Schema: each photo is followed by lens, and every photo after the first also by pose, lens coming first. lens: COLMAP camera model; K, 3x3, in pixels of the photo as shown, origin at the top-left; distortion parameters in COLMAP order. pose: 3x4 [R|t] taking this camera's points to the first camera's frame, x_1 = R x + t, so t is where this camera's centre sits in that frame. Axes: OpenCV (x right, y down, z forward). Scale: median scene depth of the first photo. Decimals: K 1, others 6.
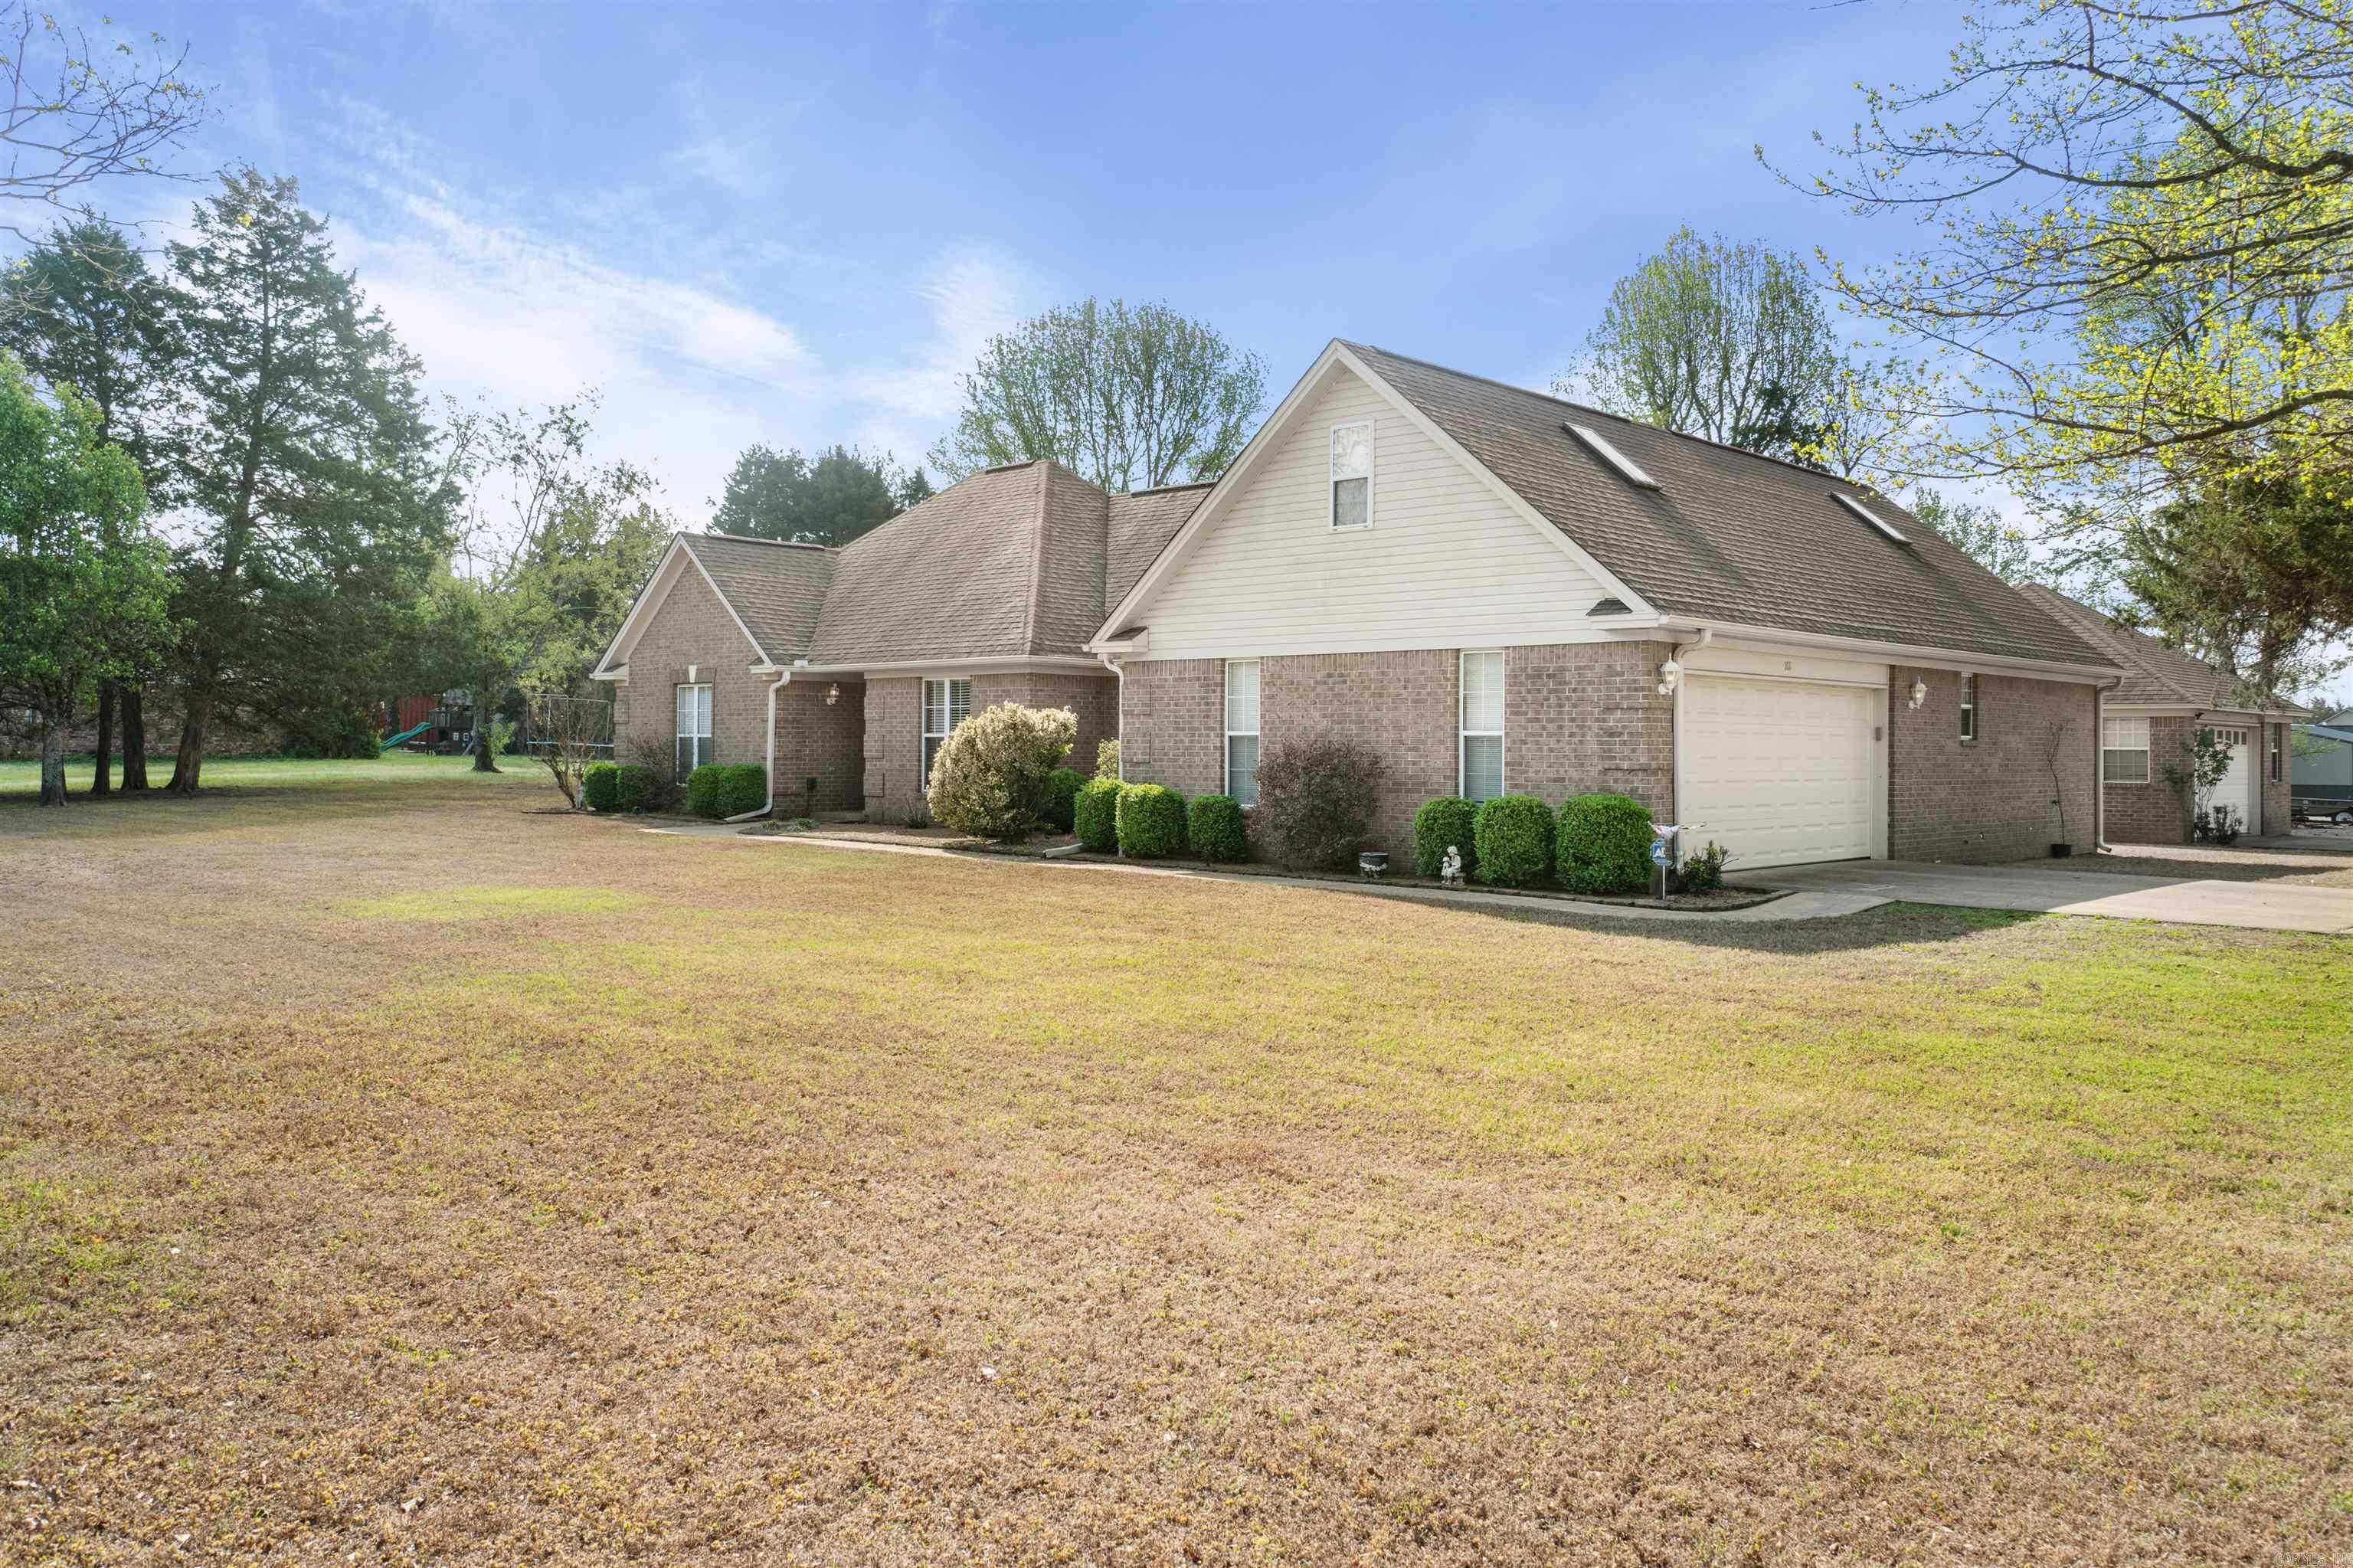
lens RADIAL K [[1772.7, 0, 1176.5], [0, 1772.7, 784.0], [0, 0, 1]] dist [0.025344, 0.000600]
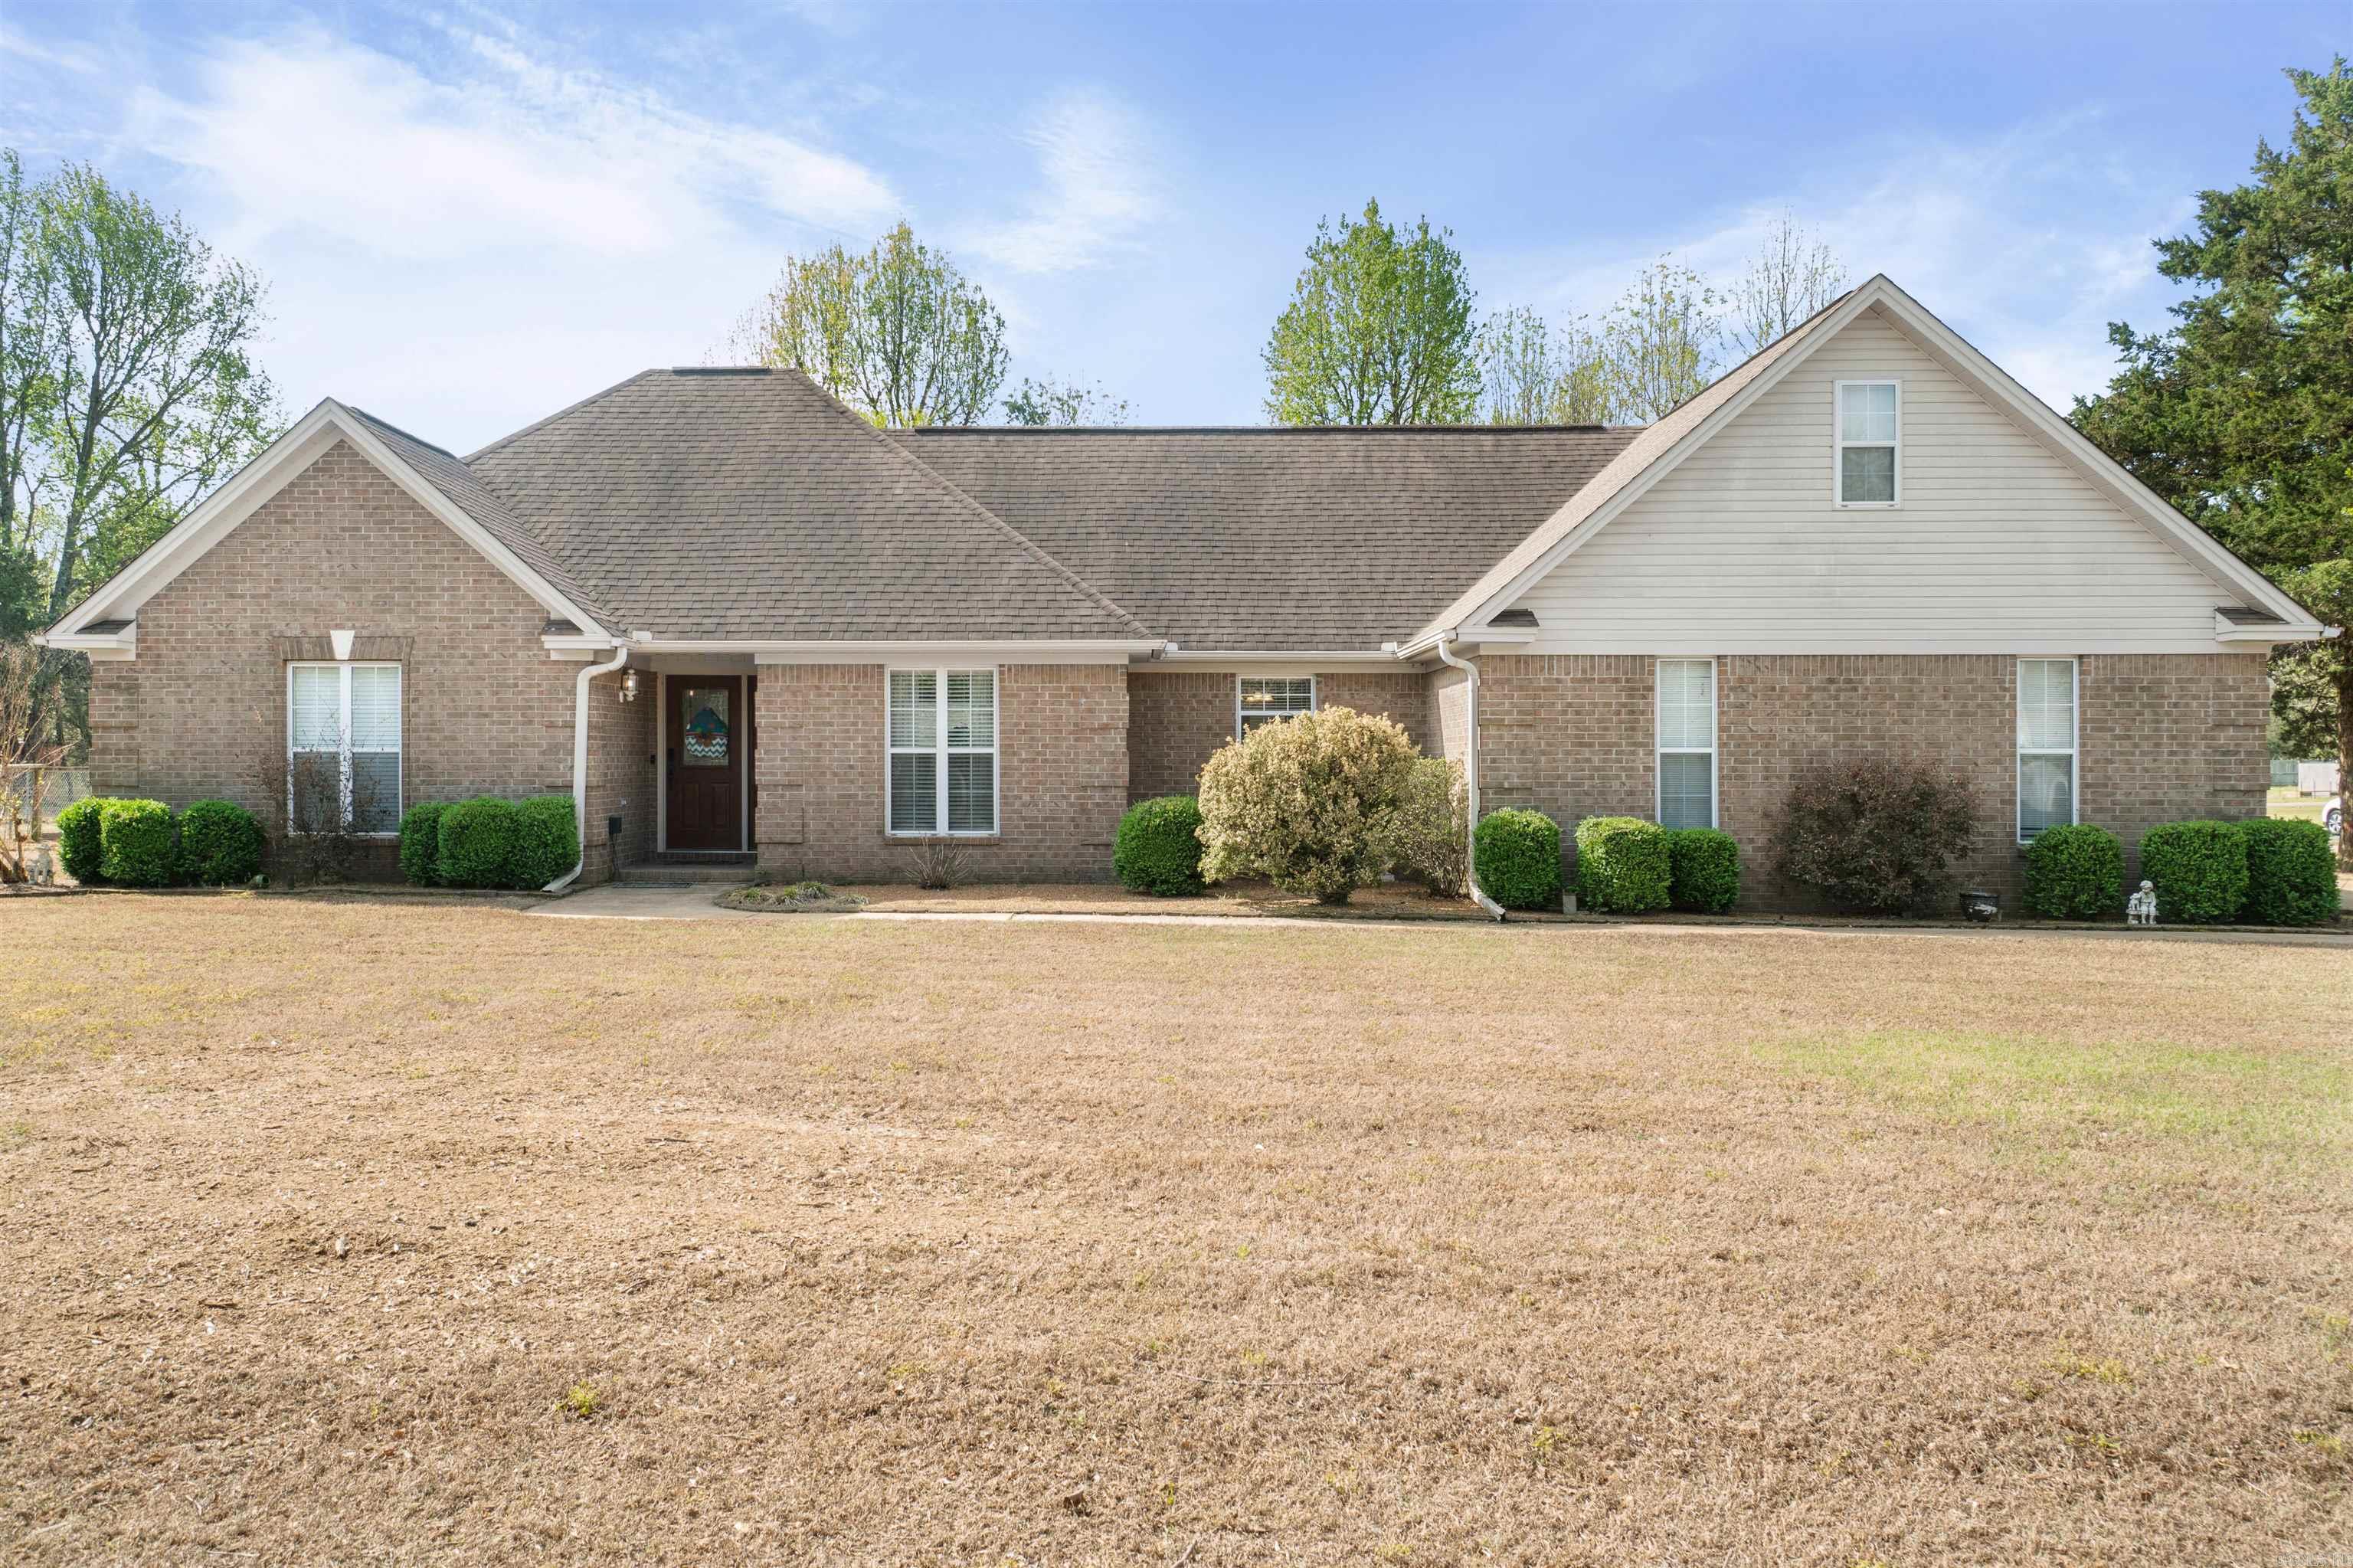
lens RADIAL K [[1772.7, 0, 1176.5], [0, 1772.7, 784.0], [0, 0, 1]] dist [0.025344, 0.000600]
pose [[0.752617, -0.009040, 0.658396, -0.694203], [0.015664, 0.999869, -0.004178, -0.014410], [-0.658272, 0.013458, 0.752660, 0.577482]]
